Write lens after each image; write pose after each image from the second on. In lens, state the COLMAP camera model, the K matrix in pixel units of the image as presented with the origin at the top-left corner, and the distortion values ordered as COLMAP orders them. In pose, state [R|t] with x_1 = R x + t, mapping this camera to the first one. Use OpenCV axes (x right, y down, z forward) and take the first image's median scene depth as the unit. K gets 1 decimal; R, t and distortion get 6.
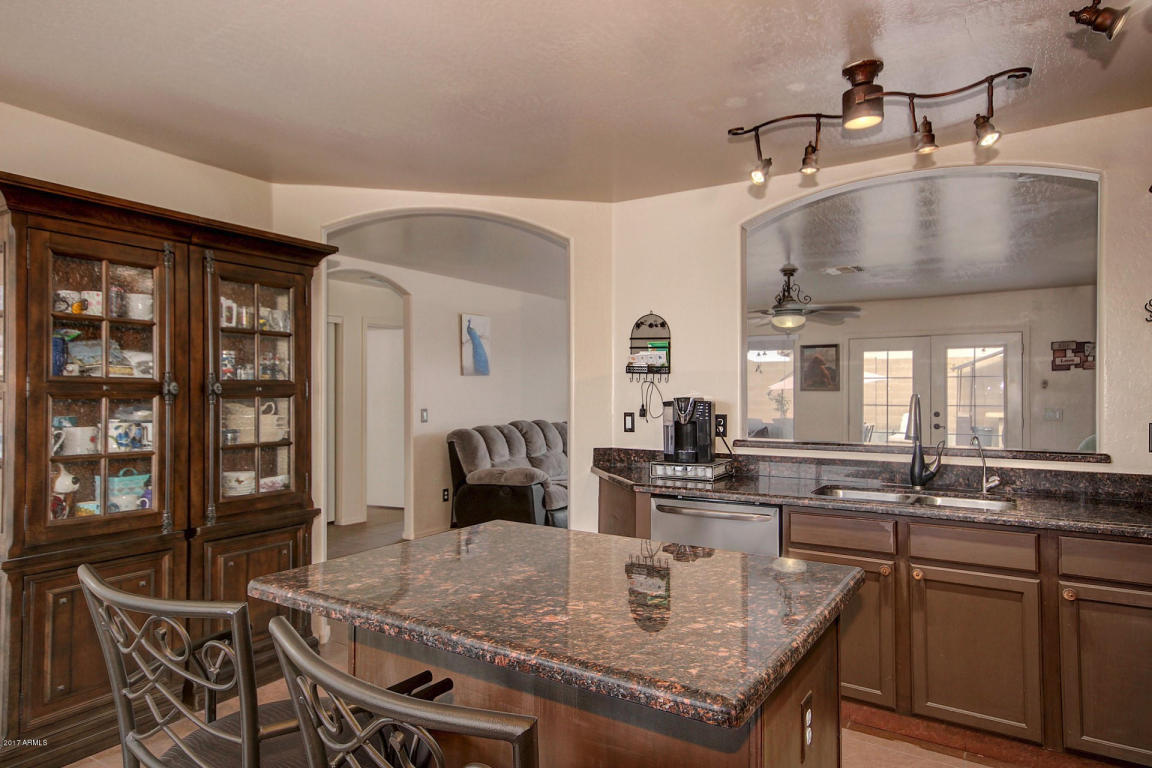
lens RADIAL K [[677.8, 0, 597.4], [0, 677.8, 392.8], [0, 0, 1]] dist [0.023240, 0.001372]
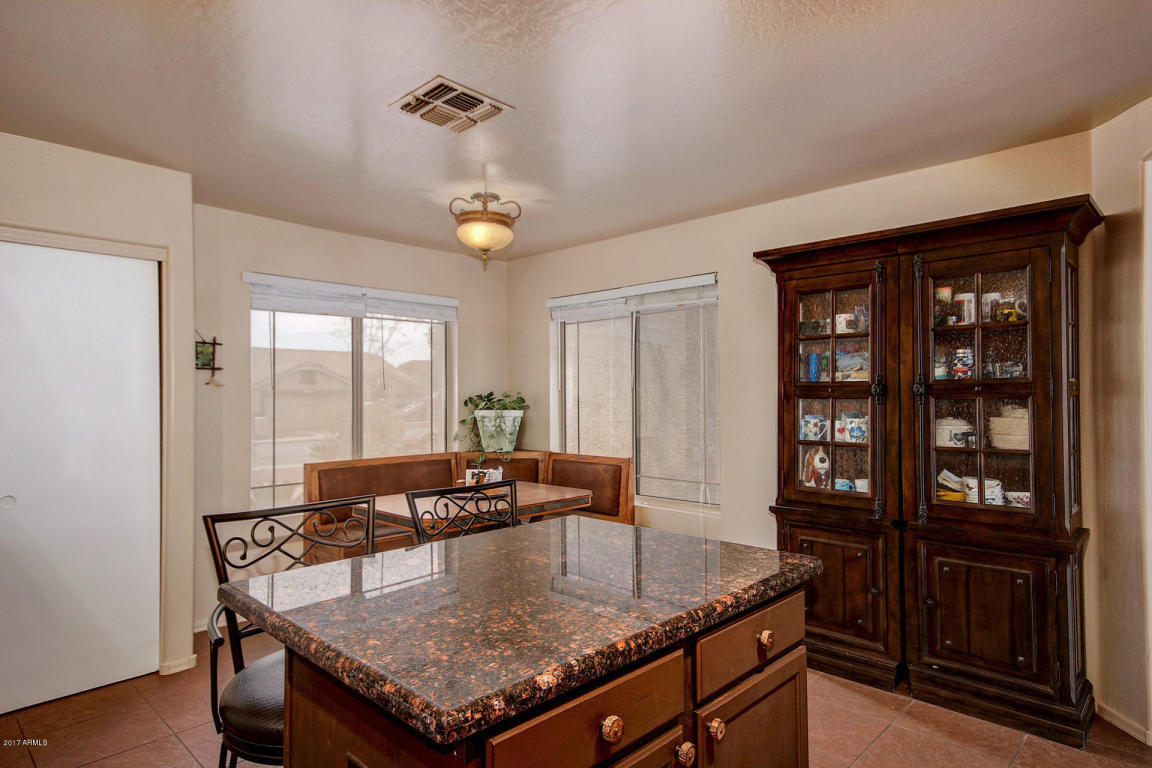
lens RADIAL K [[654.5, 0, 573.2], [0, 654.5, 389.2], [0, 0, 1]] dist [0.032061, 0.000025]
pose [[-0.209555, -0.008620, -0.977759, 0.528270], [0.006365, 0.999928, -0.010179, 0.000307], [0.977776, -0.008357, -0.209485, 0.721708]]
